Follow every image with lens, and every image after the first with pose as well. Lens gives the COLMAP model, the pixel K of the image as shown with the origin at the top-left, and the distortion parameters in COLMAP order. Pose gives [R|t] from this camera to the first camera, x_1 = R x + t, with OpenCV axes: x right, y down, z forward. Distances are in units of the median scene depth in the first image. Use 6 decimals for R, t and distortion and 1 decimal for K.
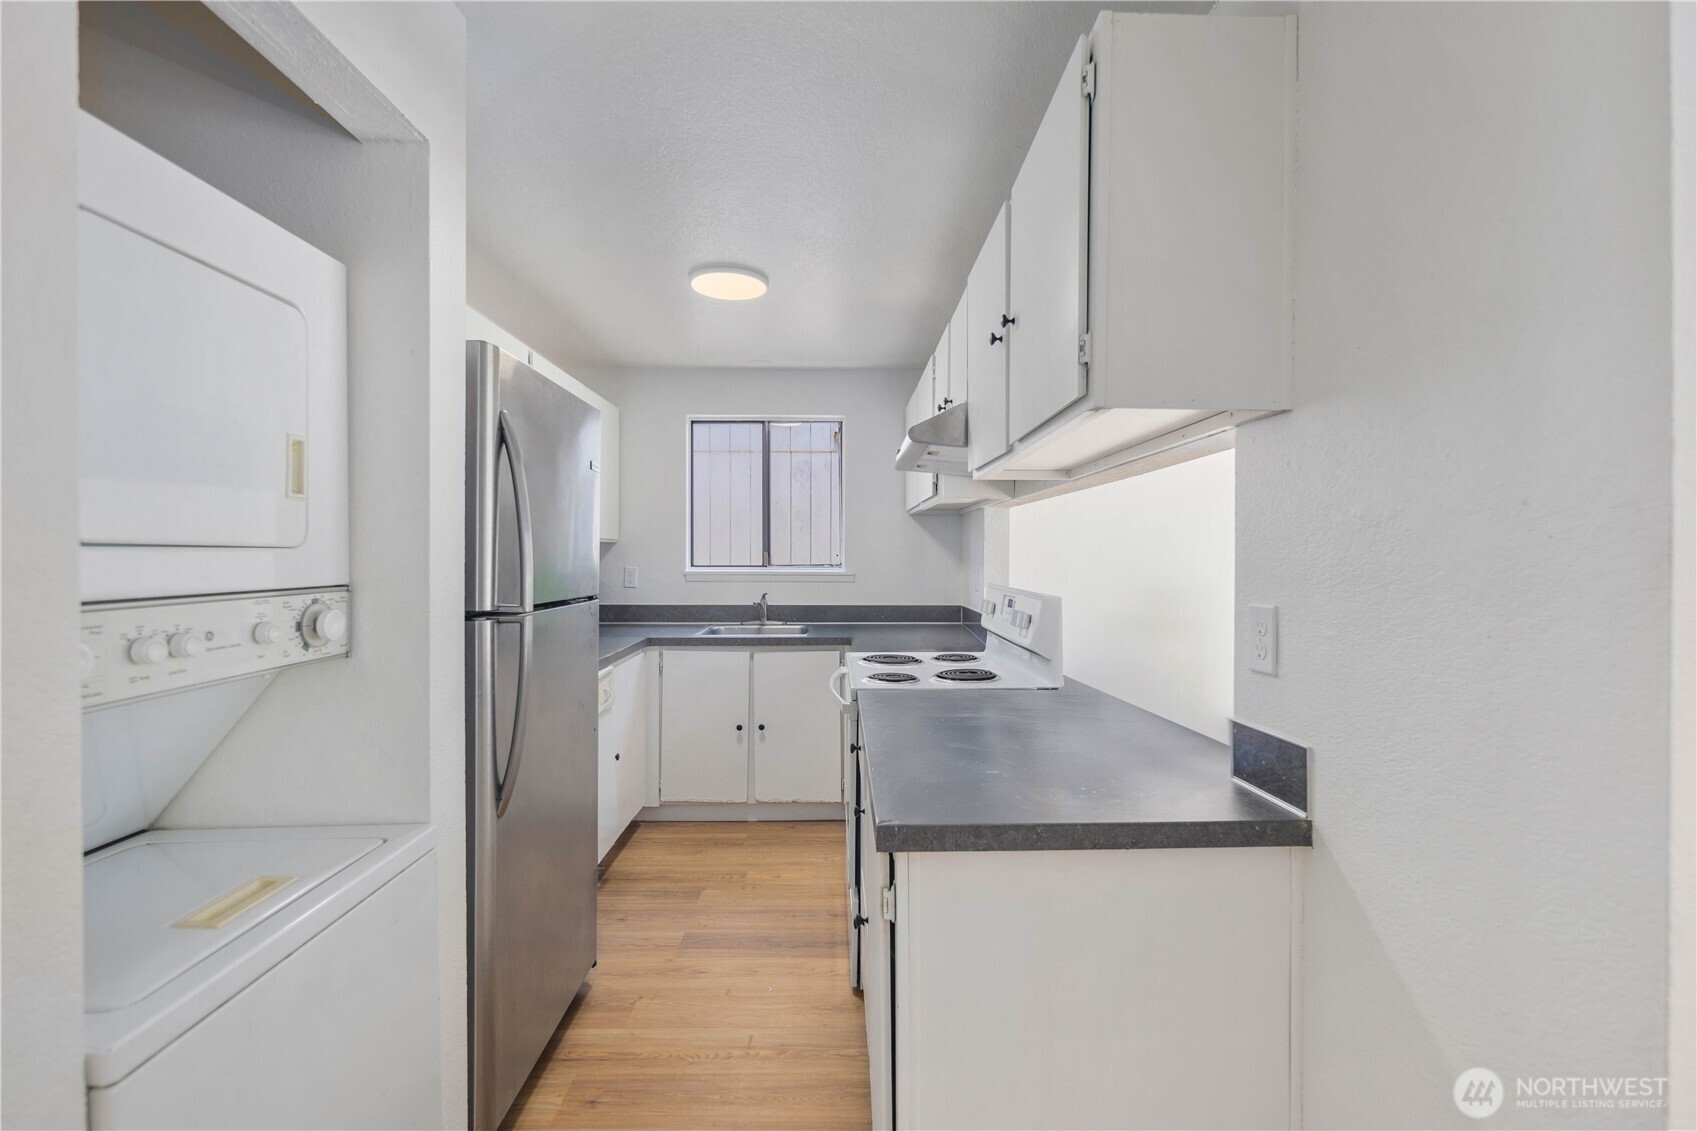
lens RADIAL K [[741.3, 0, 848.9], [0, 741.3, 560.0], [0, 0, 1]] dist [0.001854, -0.001320]
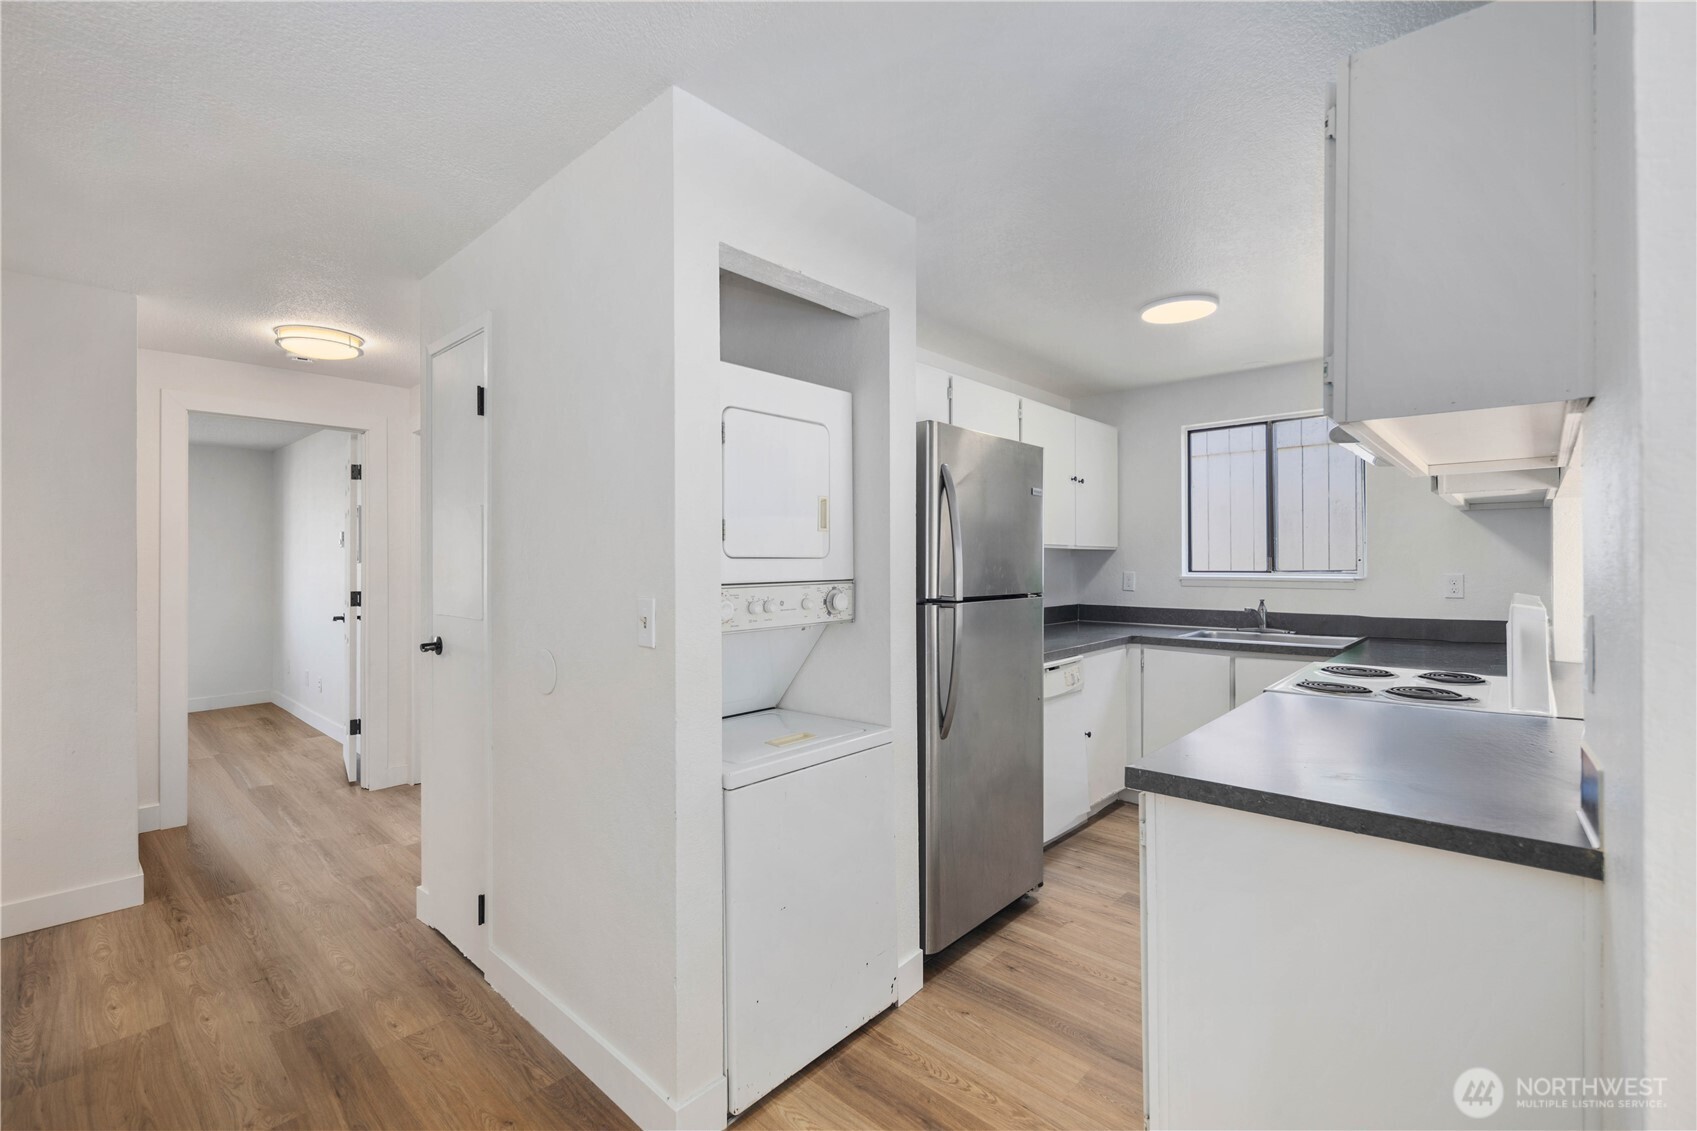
lens RADIAL K [[741.3, 0, 845.5], [0, 741.3, 561.8], [0, 0, 1]] dist [0.001854, -0.001320]
pose [[0.722657, -0.004368, -0.691193, 0.335244], [0.000255, 0.999982, -0.006052, 0.002036], [0.691207, 0.004198, 0.722645, -0.166191]]
